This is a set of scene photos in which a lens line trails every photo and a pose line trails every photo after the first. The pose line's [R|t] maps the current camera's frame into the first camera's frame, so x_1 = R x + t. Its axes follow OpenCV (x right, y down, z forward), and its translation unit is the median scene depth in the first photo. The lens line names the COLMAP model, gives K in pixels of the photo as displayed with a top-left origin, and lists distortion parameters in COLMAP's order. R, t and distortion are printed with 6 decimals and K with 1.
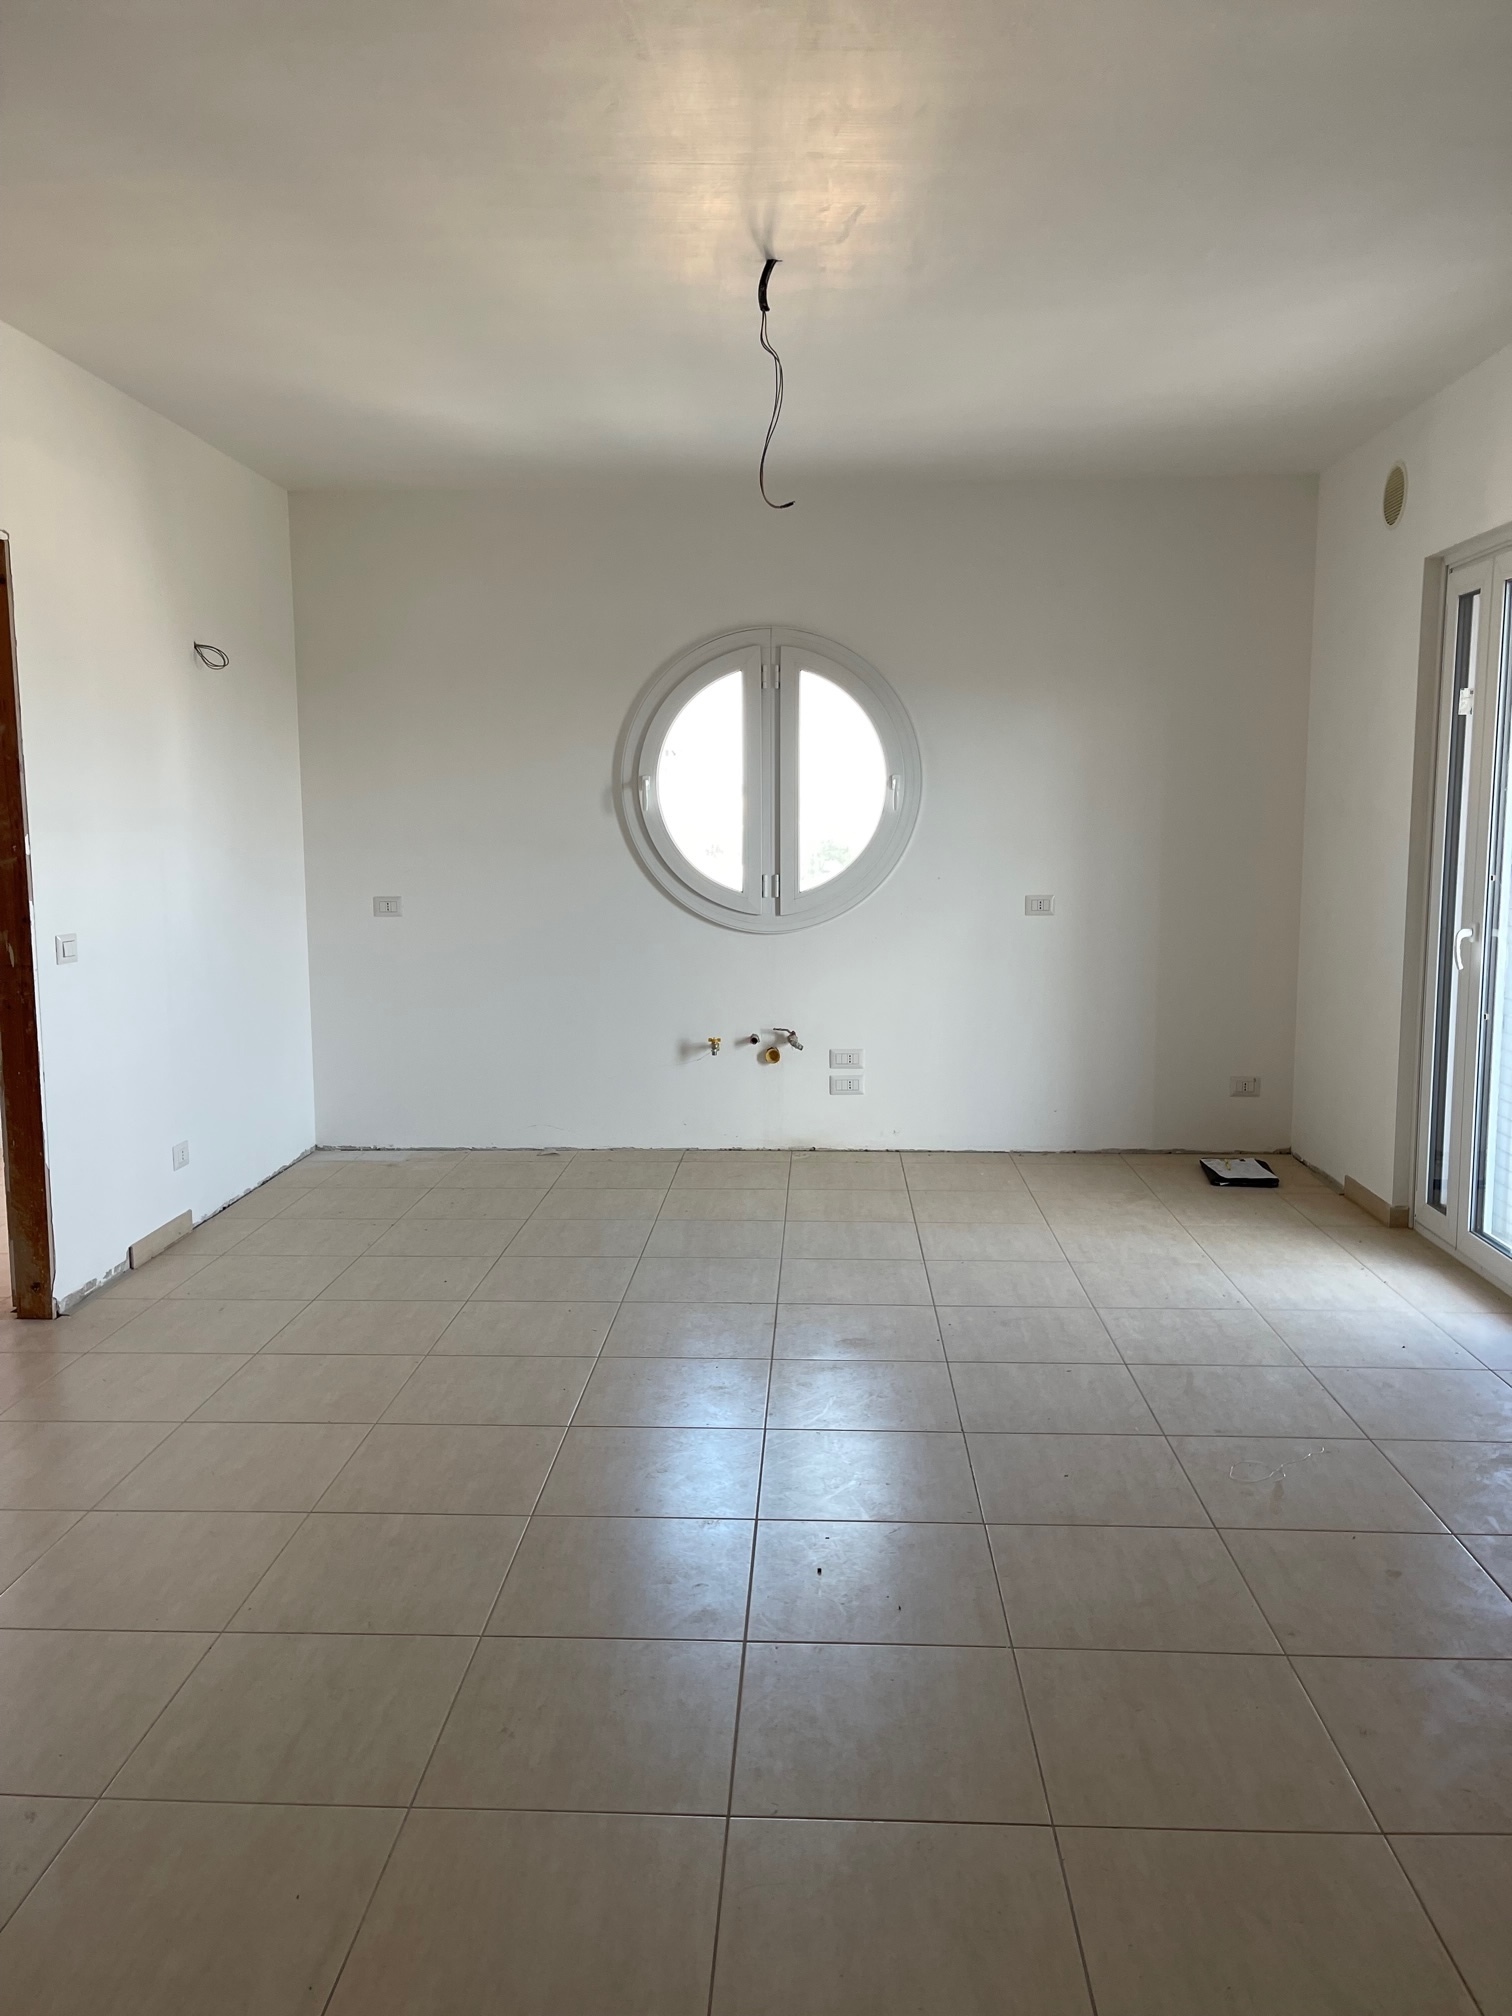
lens RADIAL K [[1469.0, 0, 744.8], [0, 1469.0, 1000.1], [0, 0, 1]] dist [0.004999, 0.000882]
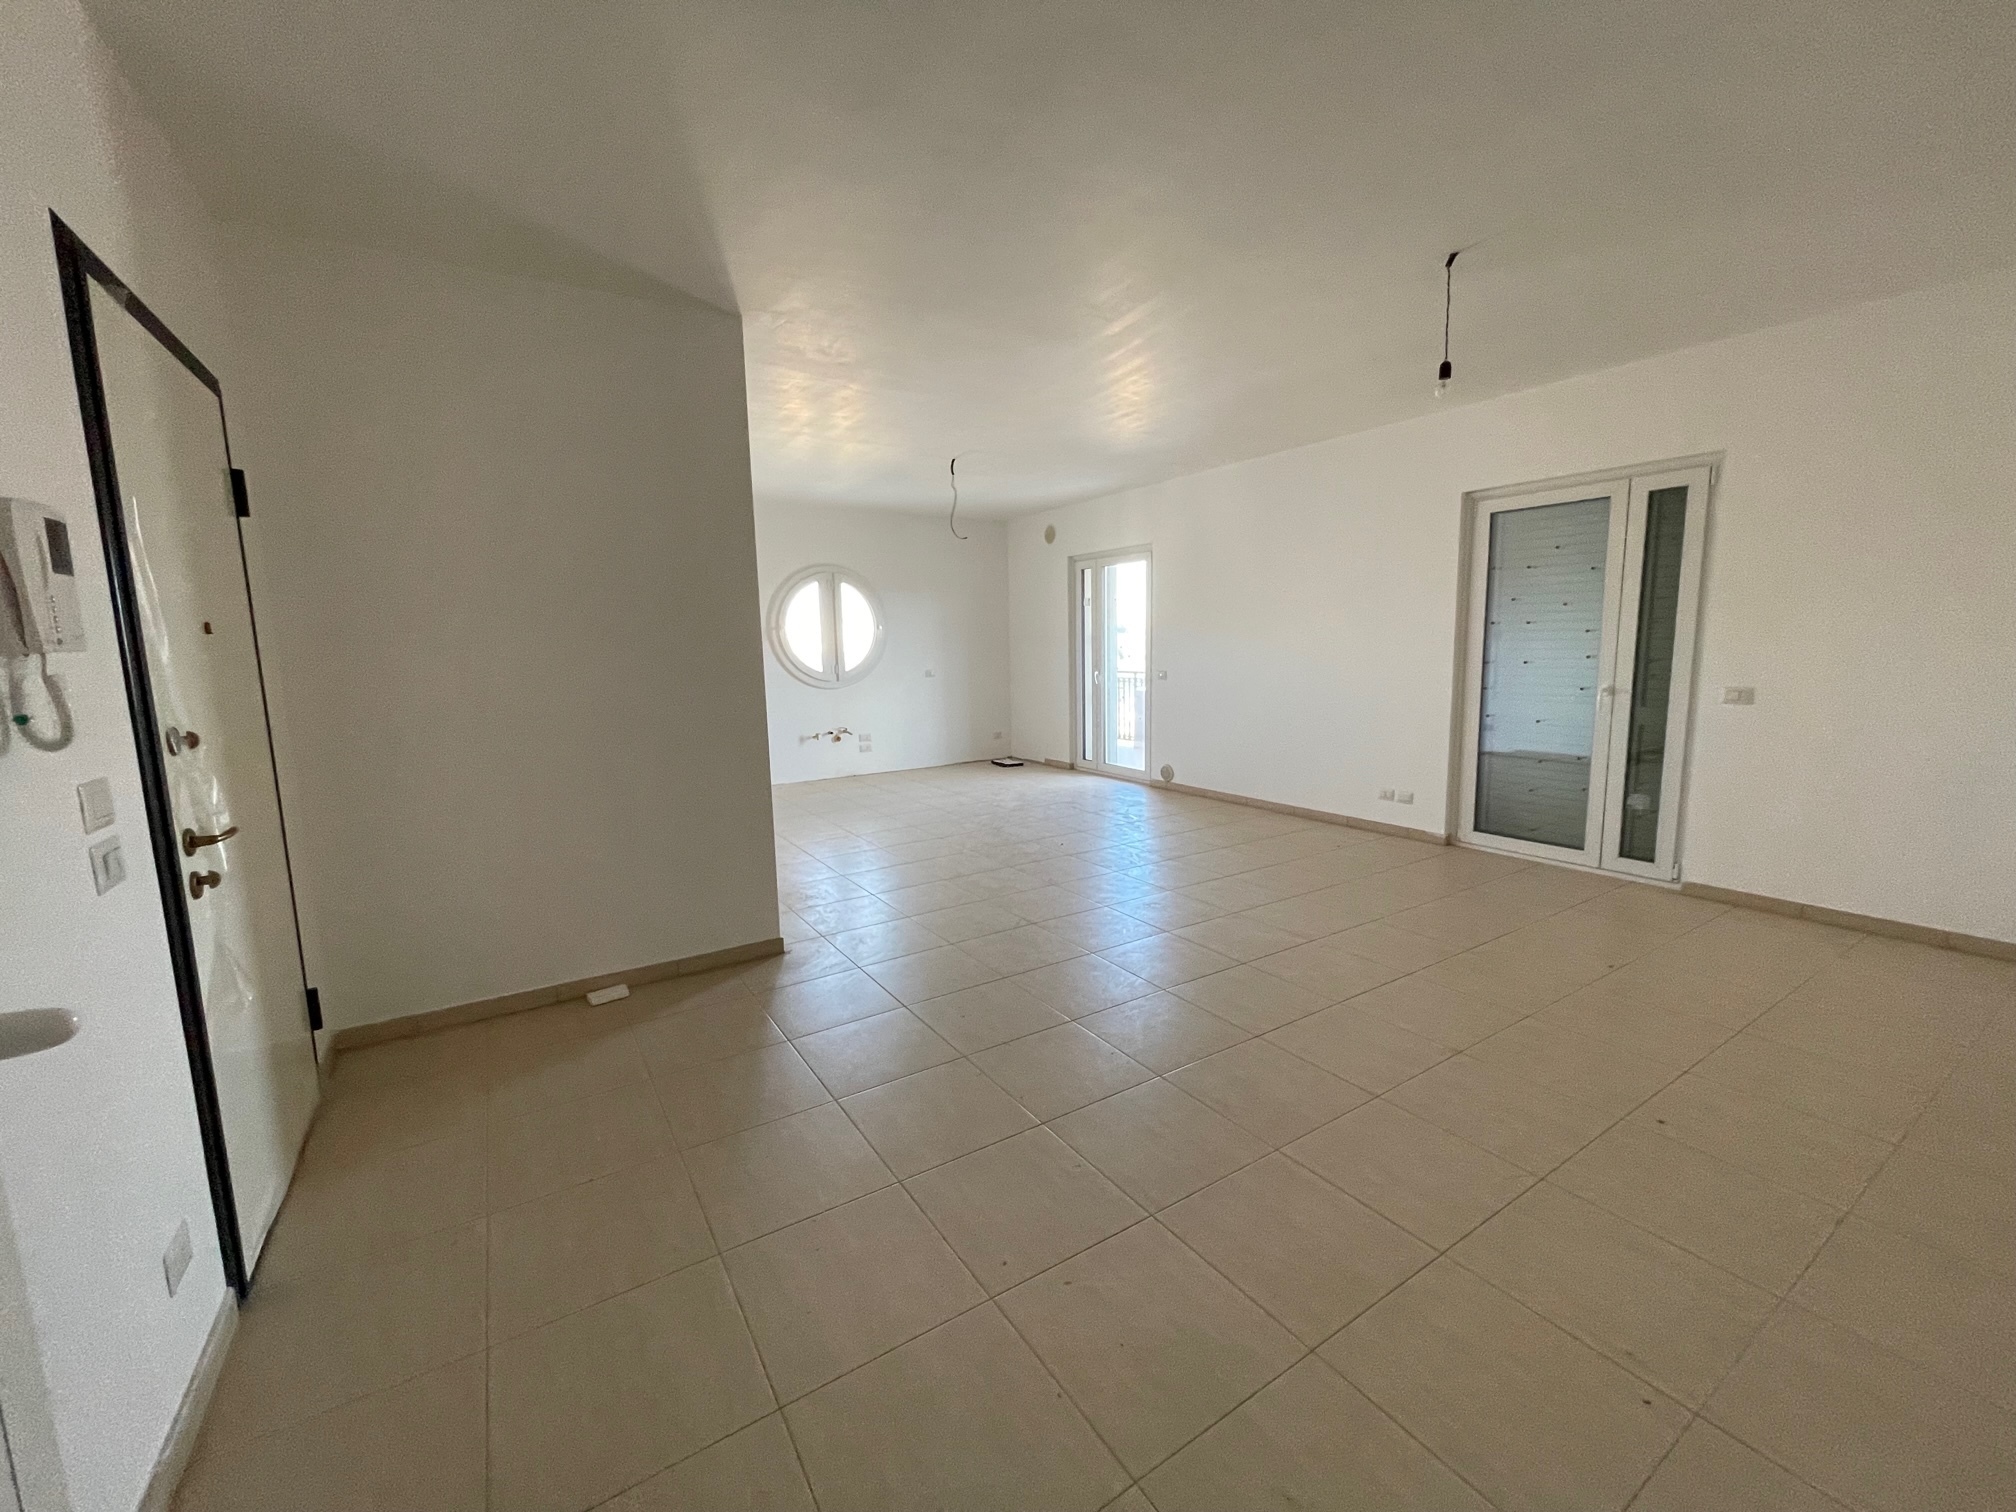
lens RADIAL K [[813.6, 0, 1015.2], [0, 813.6, 760.1], [0, 0, 1]] dist [-0.001888, -0.000643]
pose [[0.788562, -0.097491, 0.607178, -0.576385], [0.088309, 0.995072, 0.045083, 0.037985], [-0.608581, 0.018069, 0.793286, -0.251083]]
